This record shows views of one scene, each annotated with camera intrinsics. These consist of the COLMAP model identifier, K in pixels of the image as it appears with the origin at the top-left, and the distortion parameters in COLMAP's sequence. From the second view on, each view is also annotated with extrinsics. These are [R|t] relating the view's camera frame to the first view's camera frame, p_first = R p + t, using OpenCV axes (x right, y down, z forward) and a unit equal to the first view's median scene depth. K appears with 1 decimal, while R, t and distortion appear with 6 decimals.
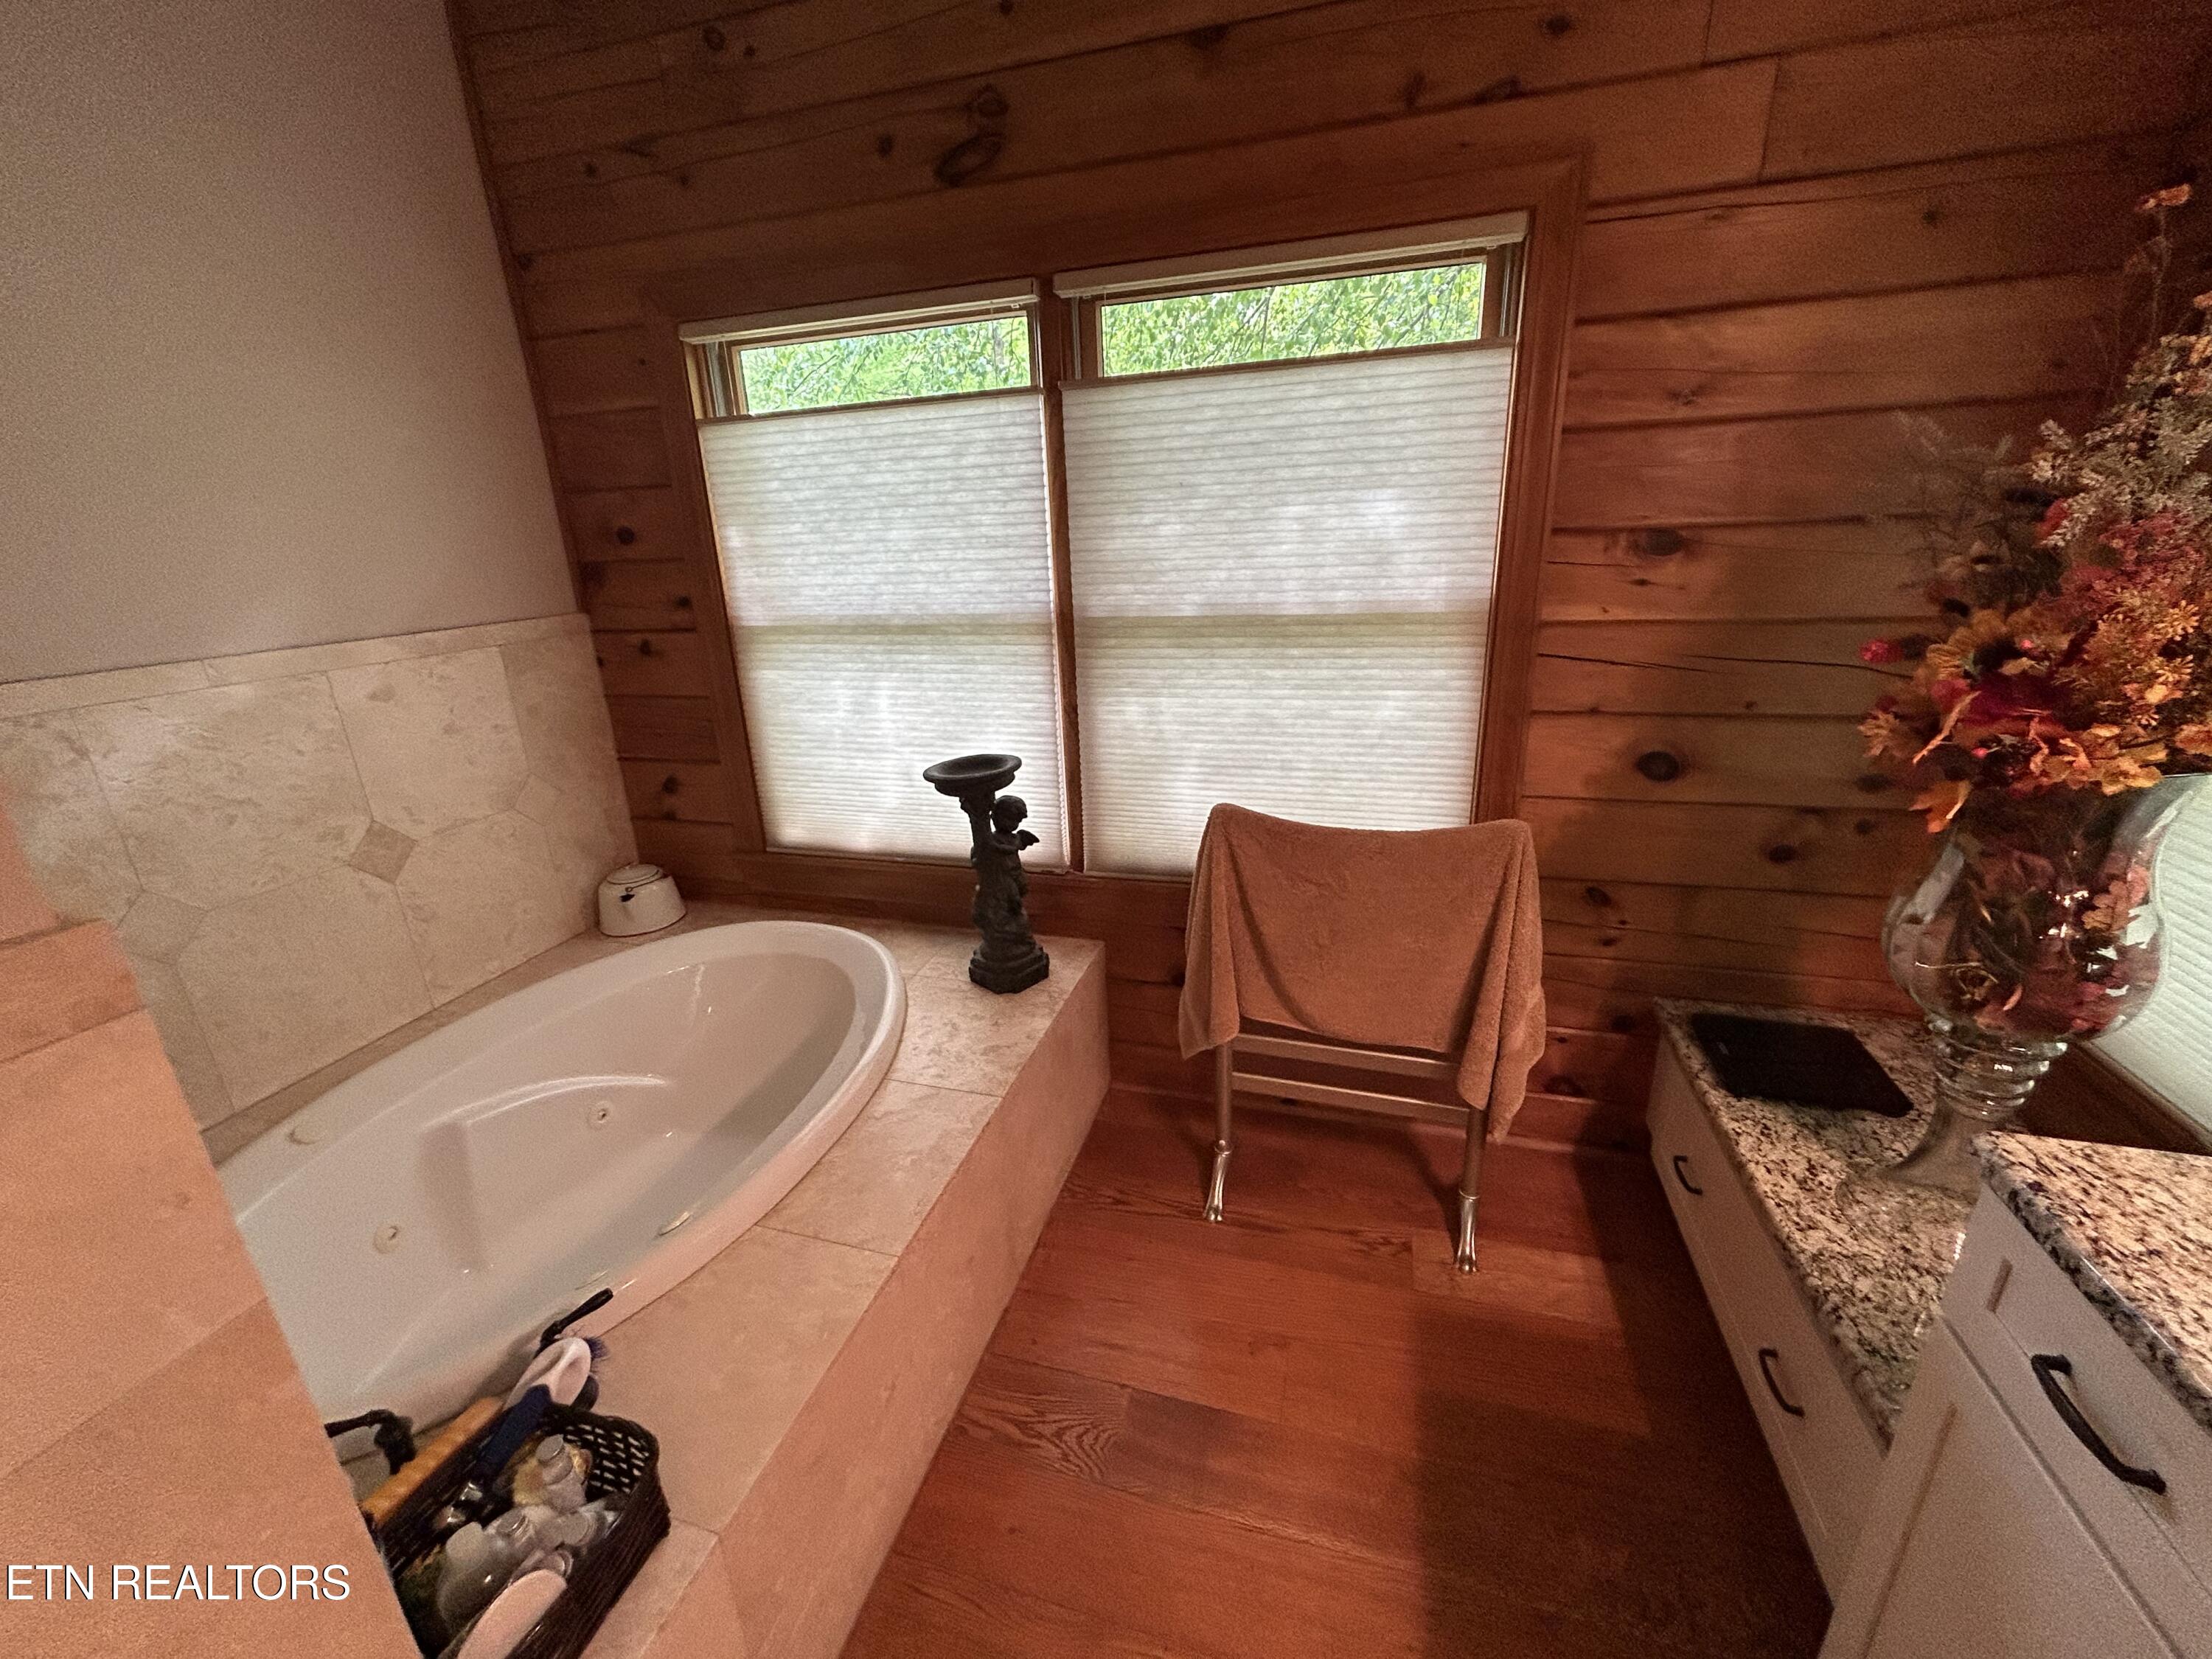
lens RADIAL K [[890.4, 0, 1108.0], [0, 890.4, 836.5], [0, 0, 1]] dist [-0.001472, -0.000419]
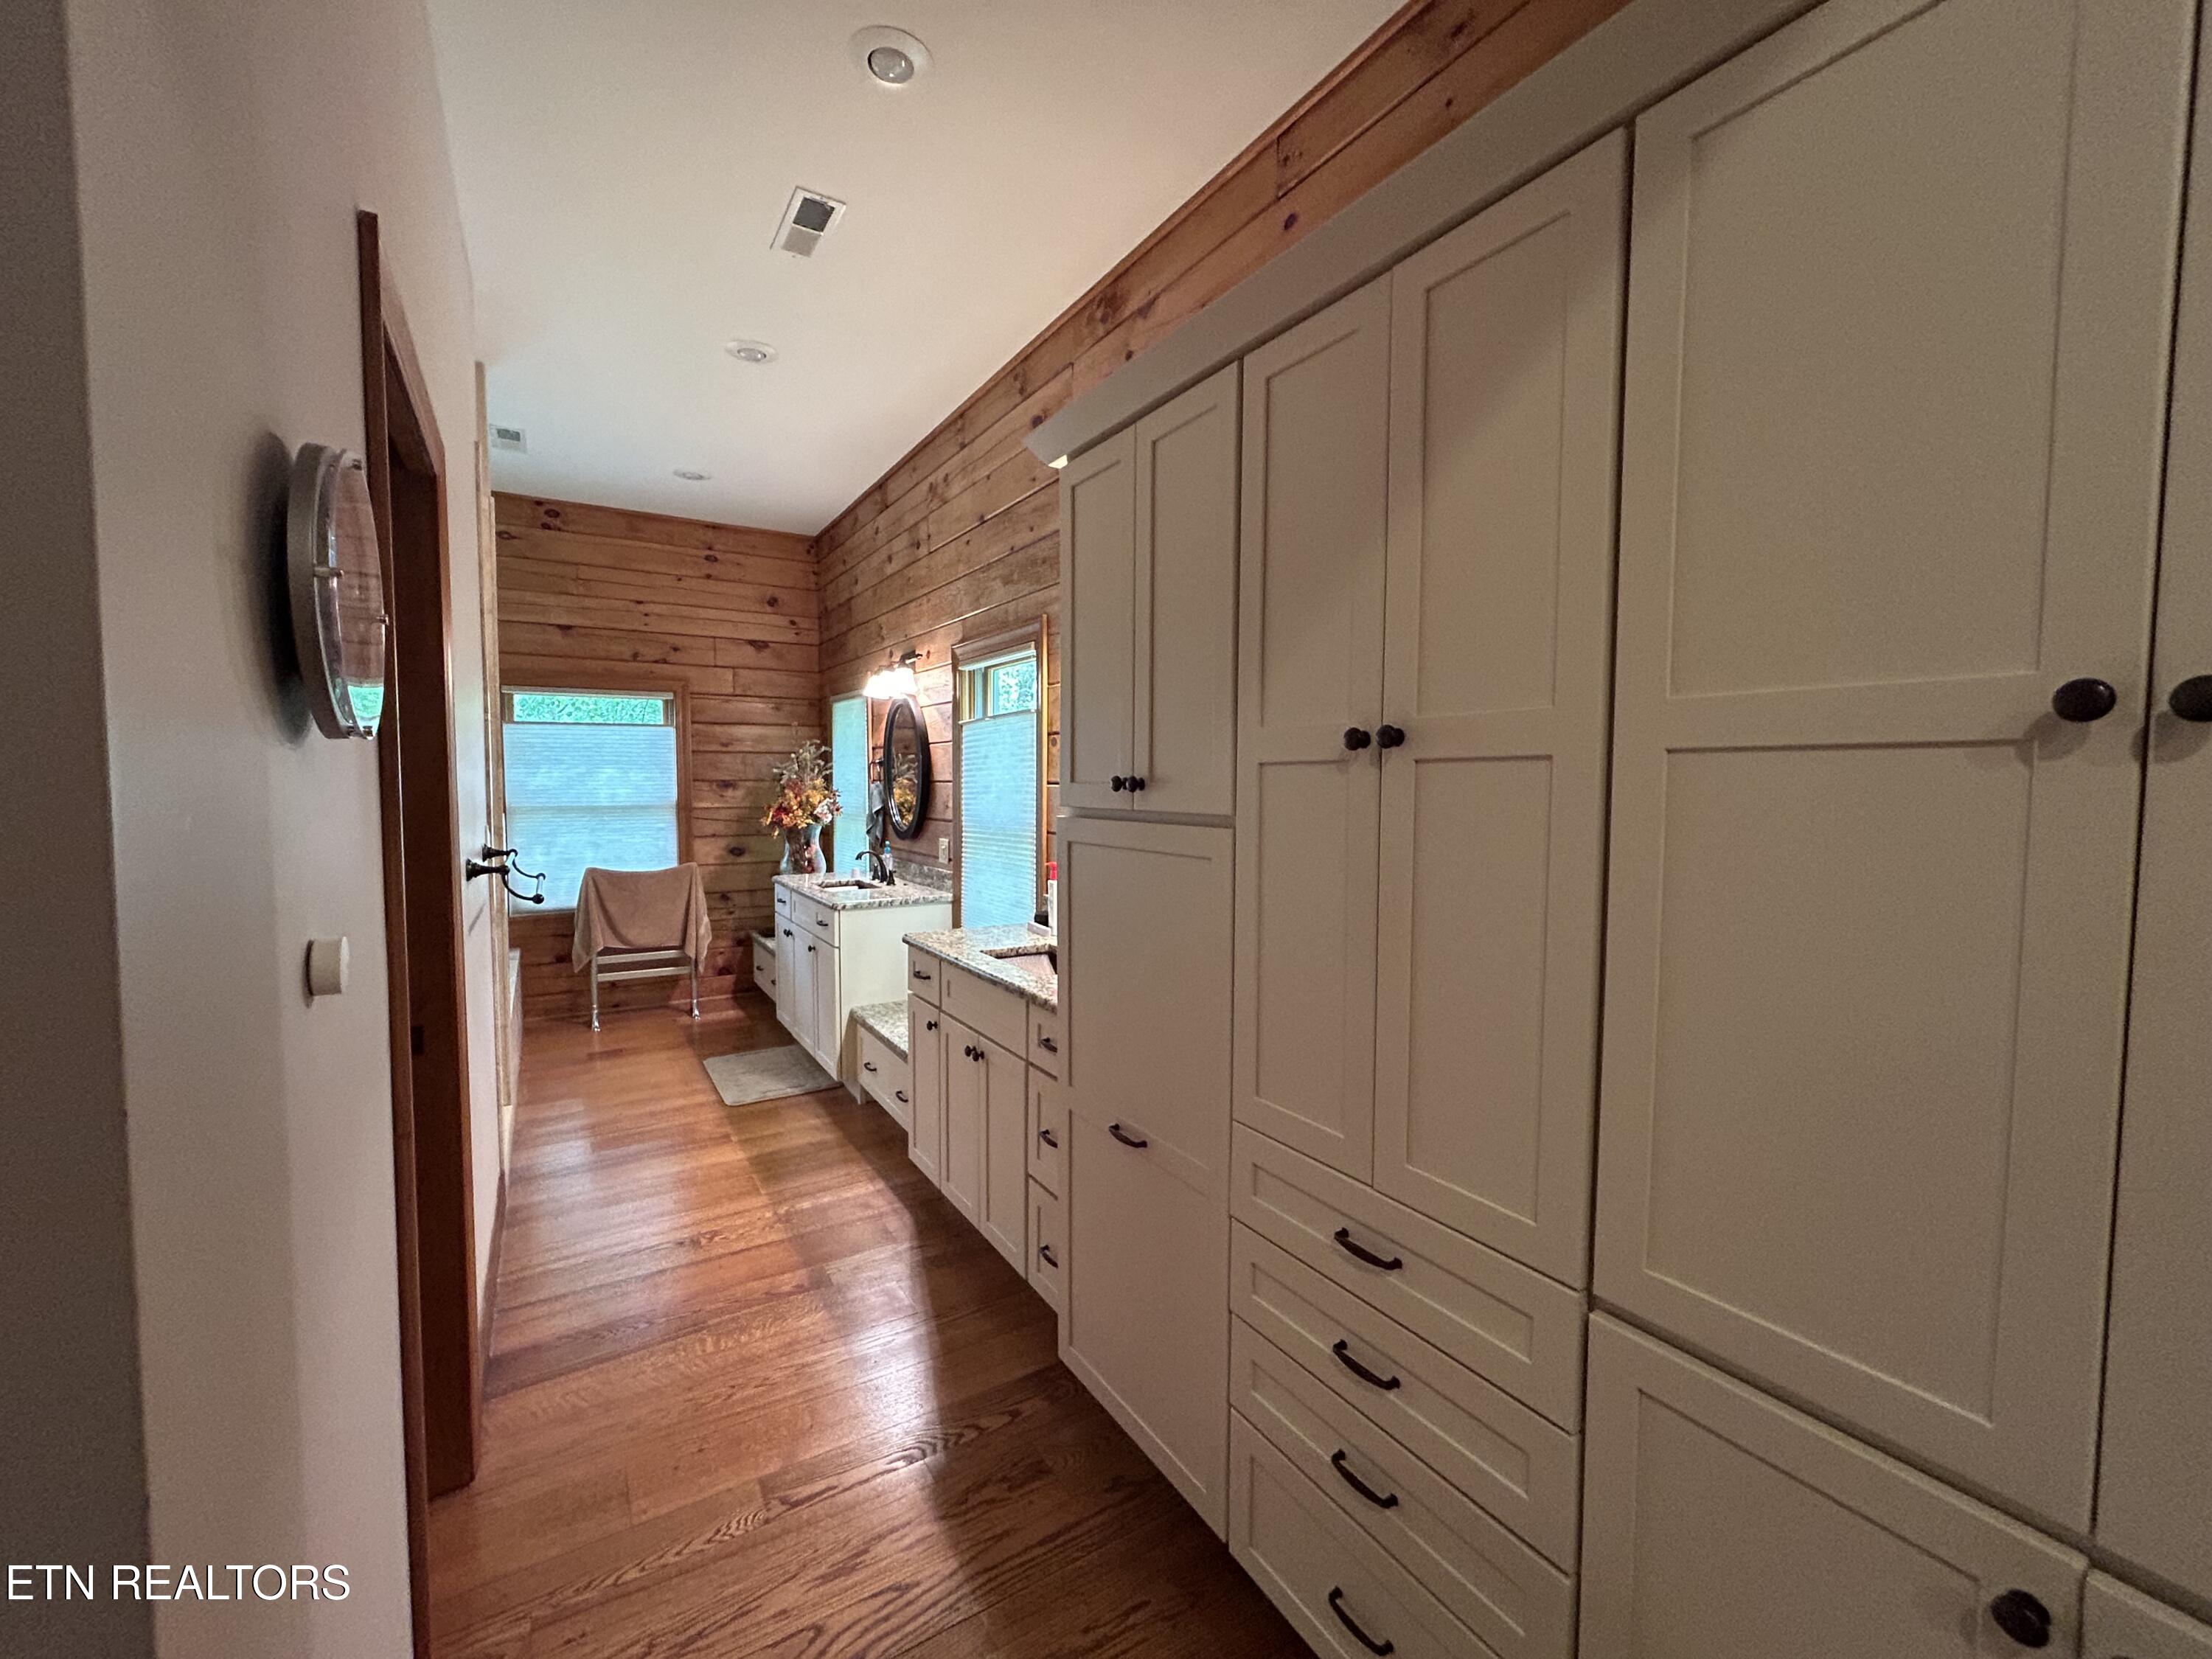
lens RADIAL K [[890.4, 0, 1102.8], [0, 890.4, 823.7], [0, 0, 1]] dist [-0.001472, -0.000419]
pose [[0.655648, -0.002180, 0.755064, -0.940196], [0.211268, 0.960584, -0.180677, 0.688783], [-0.724908, 0.277981, 0.630265, -2.015745]]
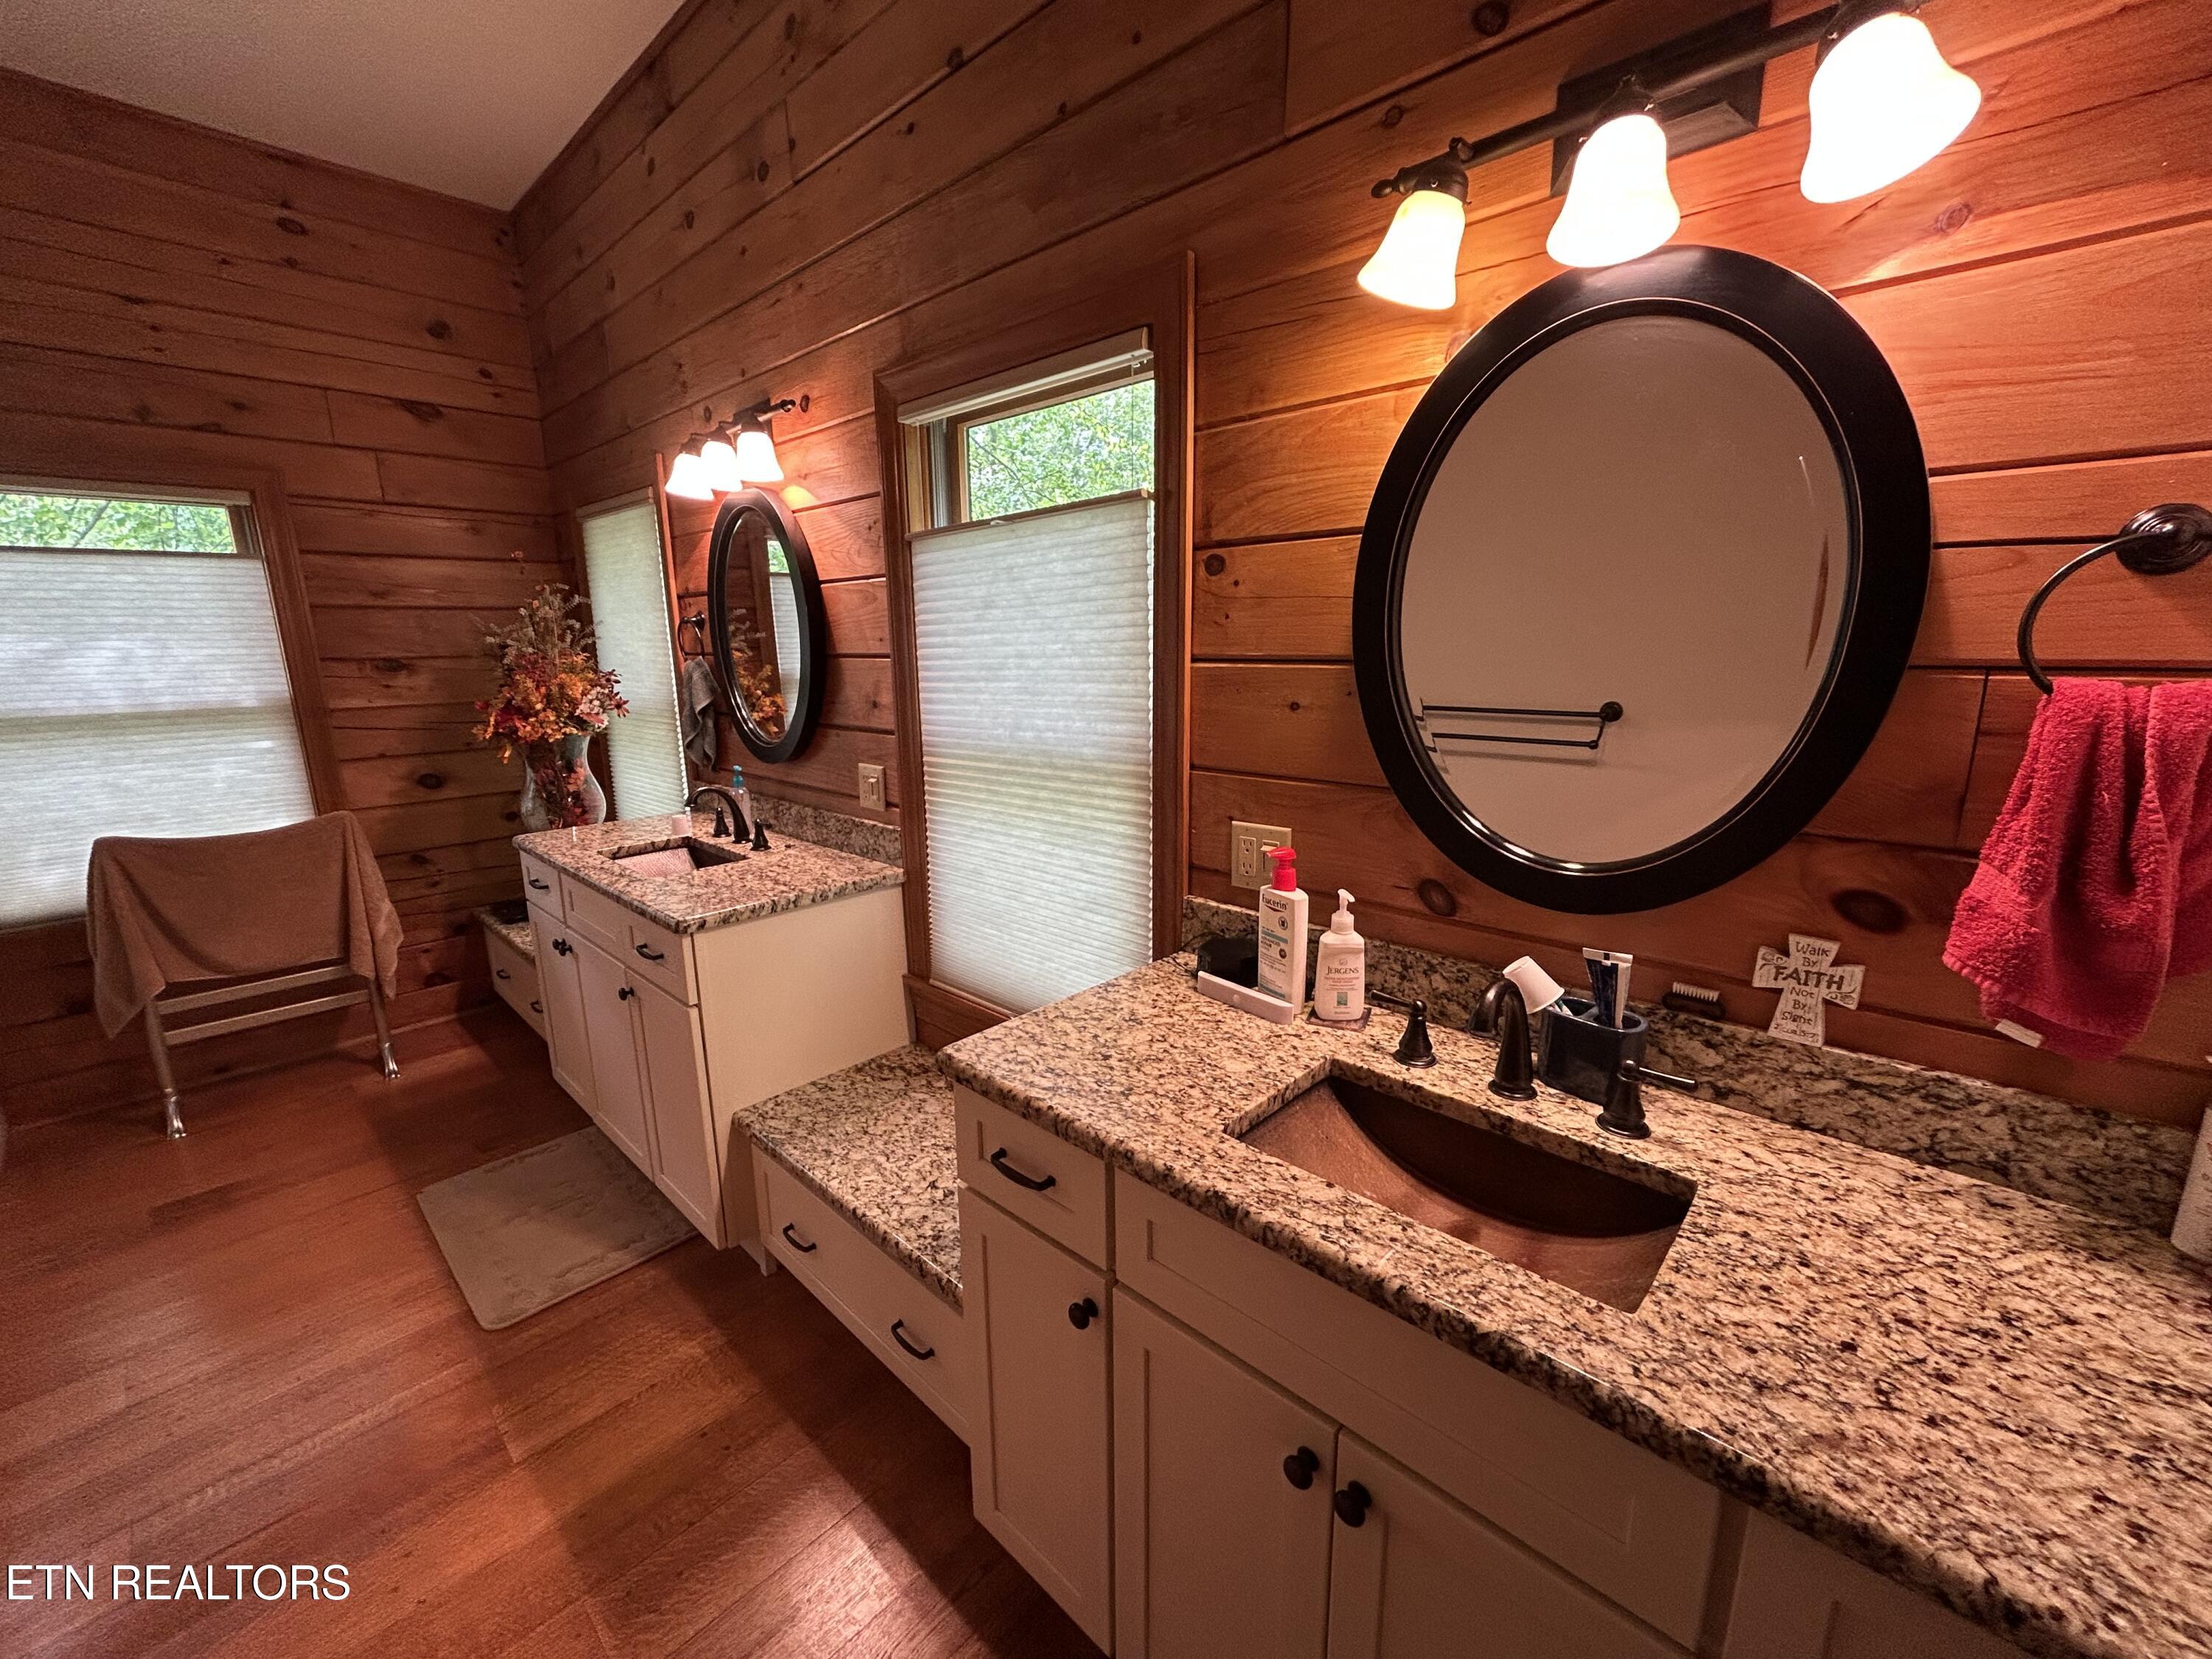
lens RADIAL K [[890.4, 0, 1112.1], [0, 890.4, 826.3], [0, 0, 1]] dist [-0.001472, -0.000419]
pose [[0.438080, -0.155361, 0.885409, -0.430520], [0.277437, 0.960236, 0.031221, 0.357619], [-0.855052, 0.231968, 0.463764, -1.088572]]
